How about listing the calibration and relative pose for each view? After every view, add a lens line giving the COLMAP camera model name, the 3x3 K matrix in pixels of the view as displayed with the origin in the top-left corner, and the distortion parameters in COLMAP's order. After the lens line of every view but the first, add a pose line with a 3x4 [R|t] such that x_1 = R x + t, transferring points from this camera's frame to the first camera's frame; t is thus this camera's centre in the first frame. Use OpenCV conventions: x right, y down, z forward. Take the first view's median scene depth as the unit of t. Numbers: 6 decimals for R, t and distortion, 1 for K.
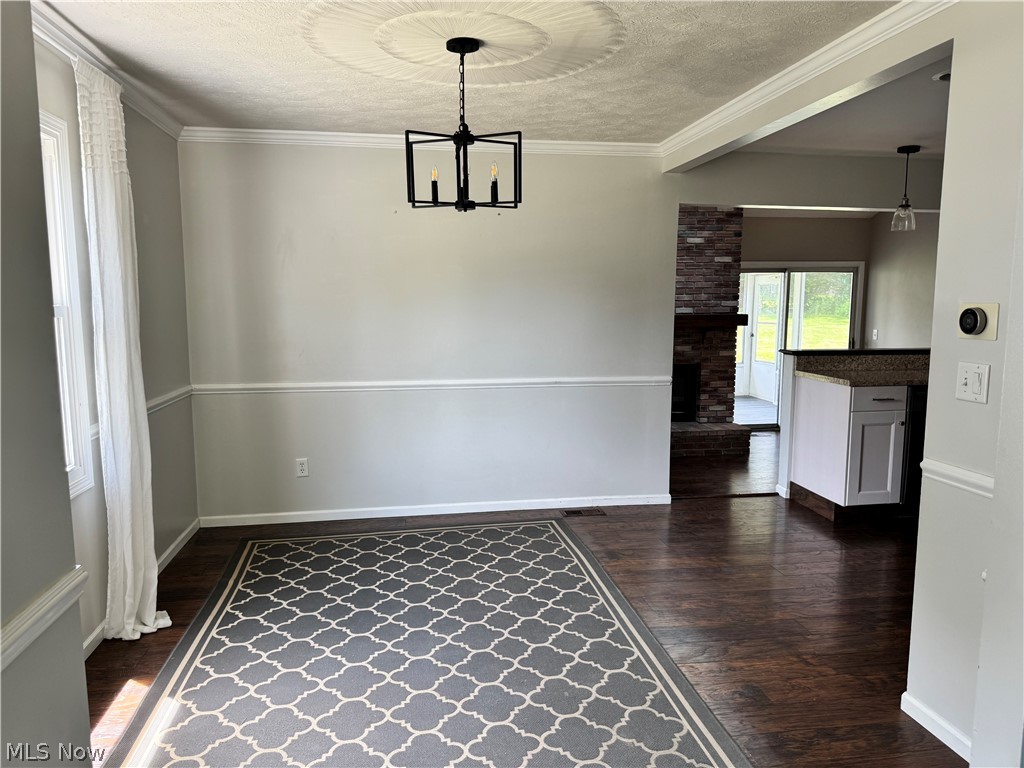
lens RADIAL K [[726.9, 0, 509.8], [0, 726.9, 387.8], [0, 0, 1]] dist [0.038130, -0.040869]
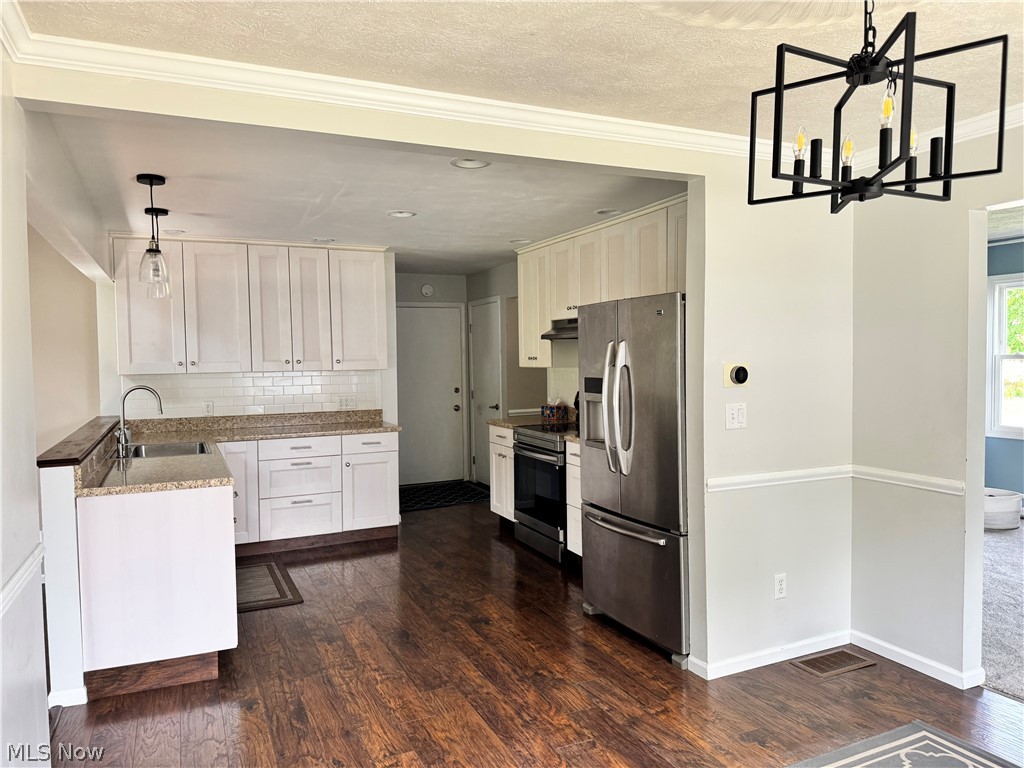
lens RADIAL K [[726.9, 0, 514.2], [0, 726.9, 384.5], [0, 0, 1]] dist [0.038130, -0.040869]
pose [[-0.275590, -0.035335, 0.960626, -0.320204], [0.134955, 0.988005, 0.075059, -0.116958], [-0.951755, 0.150326, -0.267515, 0.875367]]
